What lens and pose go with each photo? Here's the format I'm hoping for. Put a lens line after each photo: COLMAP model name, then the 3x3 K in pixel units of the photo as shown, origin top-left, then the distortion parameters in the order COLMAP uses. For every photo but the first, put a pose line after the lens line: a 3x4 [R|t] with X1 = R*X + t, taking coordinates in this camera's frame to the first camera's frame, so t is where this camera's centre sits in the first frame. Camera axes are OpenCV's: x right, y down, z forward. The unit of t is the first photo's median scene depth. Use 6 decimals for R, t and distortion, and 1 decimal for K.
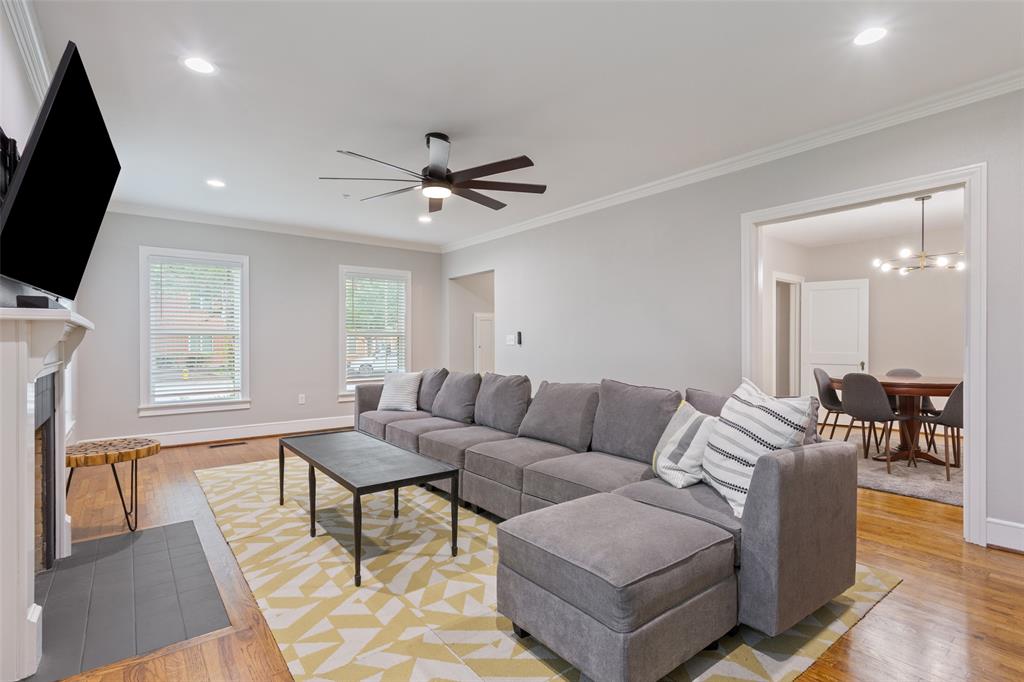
lens RADIAL K [[499.0, 0, 527.3], [0, 499.0, 357.1], [0, 0, 1]] dist [-0.001318, 0.000266]
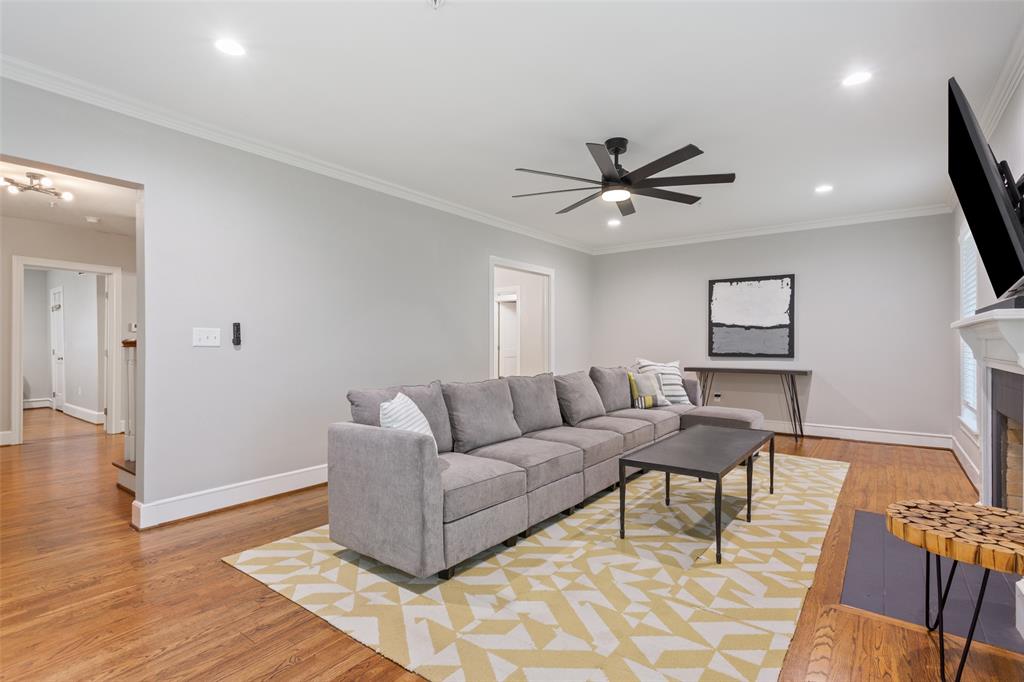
lens RADIAL K [[477.5, 0, 515.6], [0, 477.5, 339.9], [0, 0, 1]] dist [0.001843, 0.000357]
pose [[-0.233444, 0.008398, 0.972334, -1.182274], [0.026282, 0.999652, -0.002324, -0.038294], [-0.972015, 0.025013, -0.233583, 1.543979]]
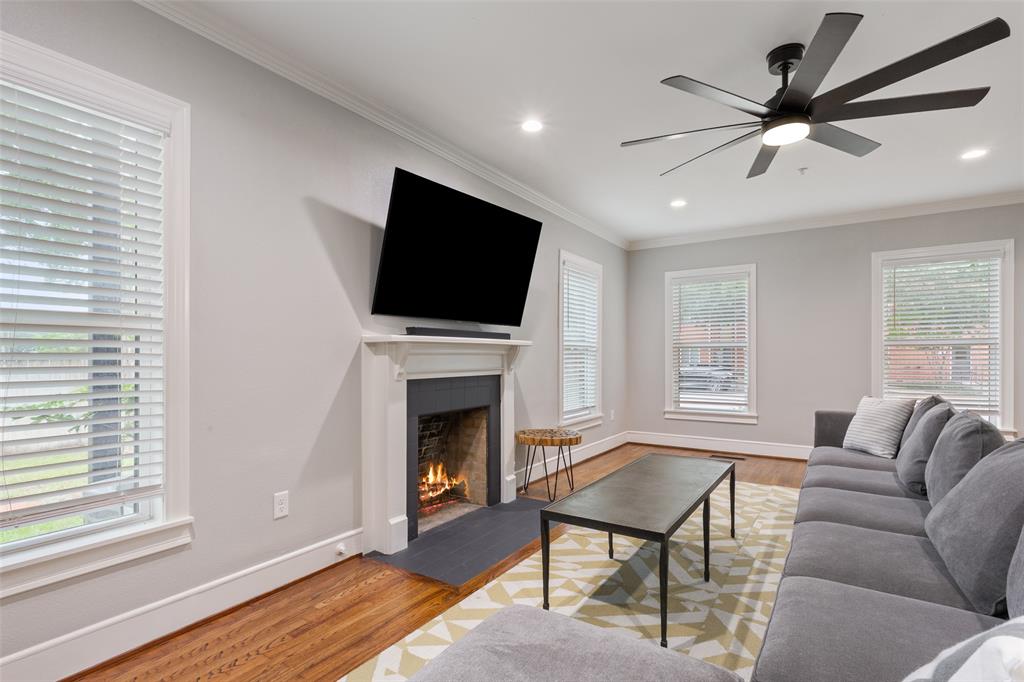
lens RADIAL K [[506.8, 0, 509.6], [0, 506.8, 370.4], [0, 0, 1]] dist [-0.003817, -0.000169]
pose [[0.302346, 0.033216, -0.952619, 0.387404], [-0.029187, 0.999247, 0.025578, -0.019438], [0.952751, 0.020071, 0.303088, 0.458002]]
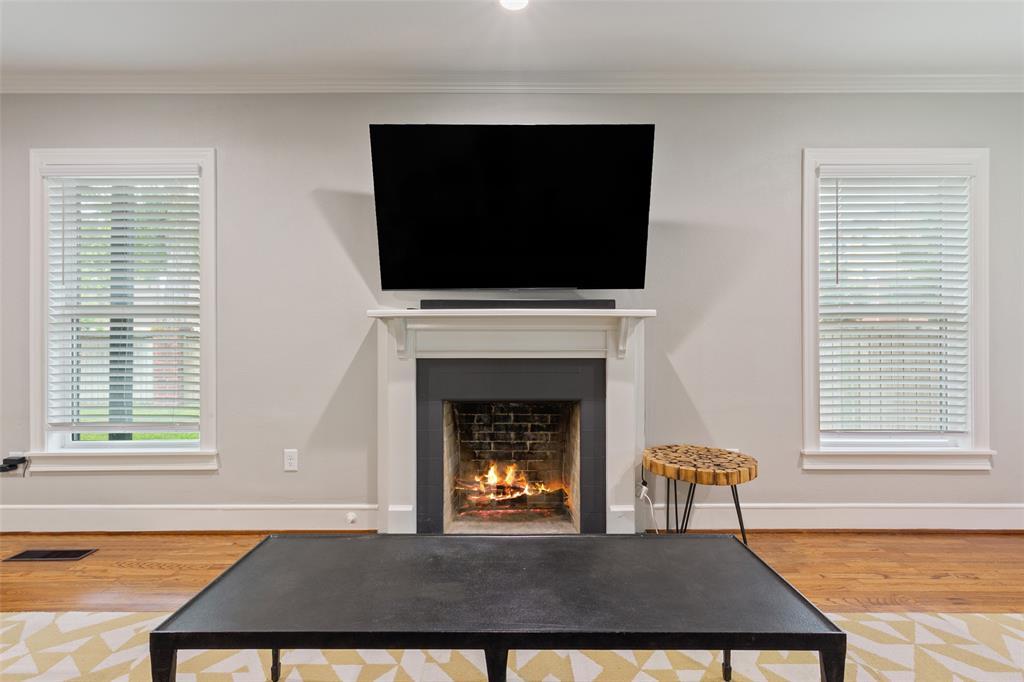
lens RADIAL K [[499.3, 0, 512.0], [0, 499.3, 341.0], [0, 0, 1]] dist [-0.001304, 0.000493]
pose [[-0.642090, 0.013503, -0.766510, -0.013911], [-0.017973, 0.999305, 0.032660, -0.031921], [0.766418, 0.034748, -0.641401, 1.211470]]
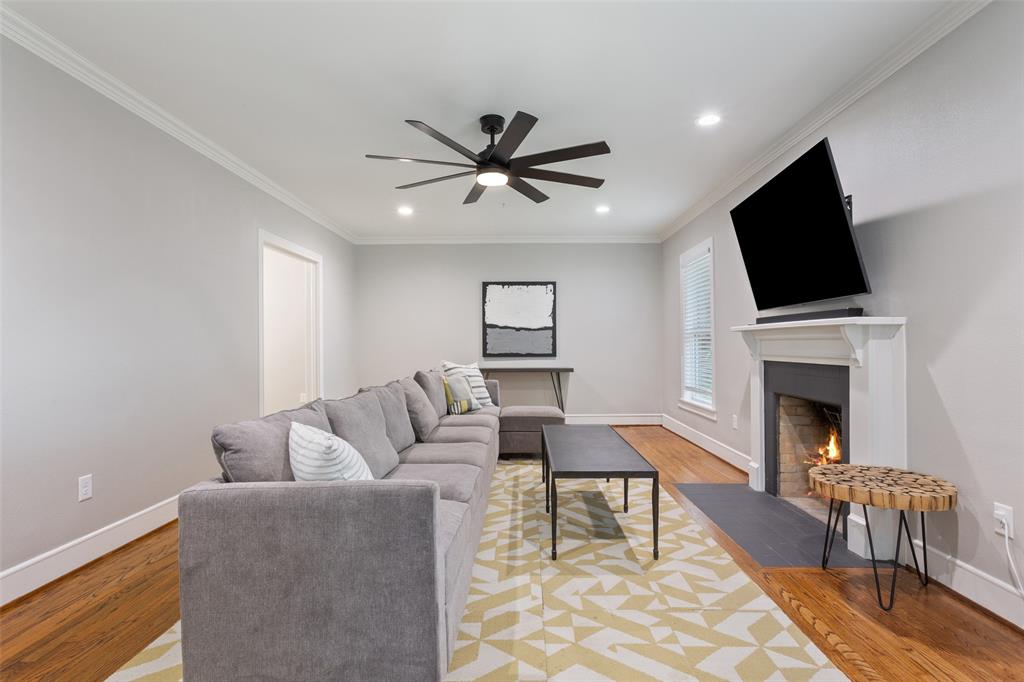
lens RADIAL K [[491.3, 0, 512.0], [0, 491.3, 341.0], [0, 0, 1]] dist [-0.000686, -0.000084]
pose [[-0.758912, 0.009626, 0.651122, -0.865656], [0.023951, 0.999627, 0.013137, -0.045354], [-0.650753, 0.025565, -0.758859, 1.801377]]
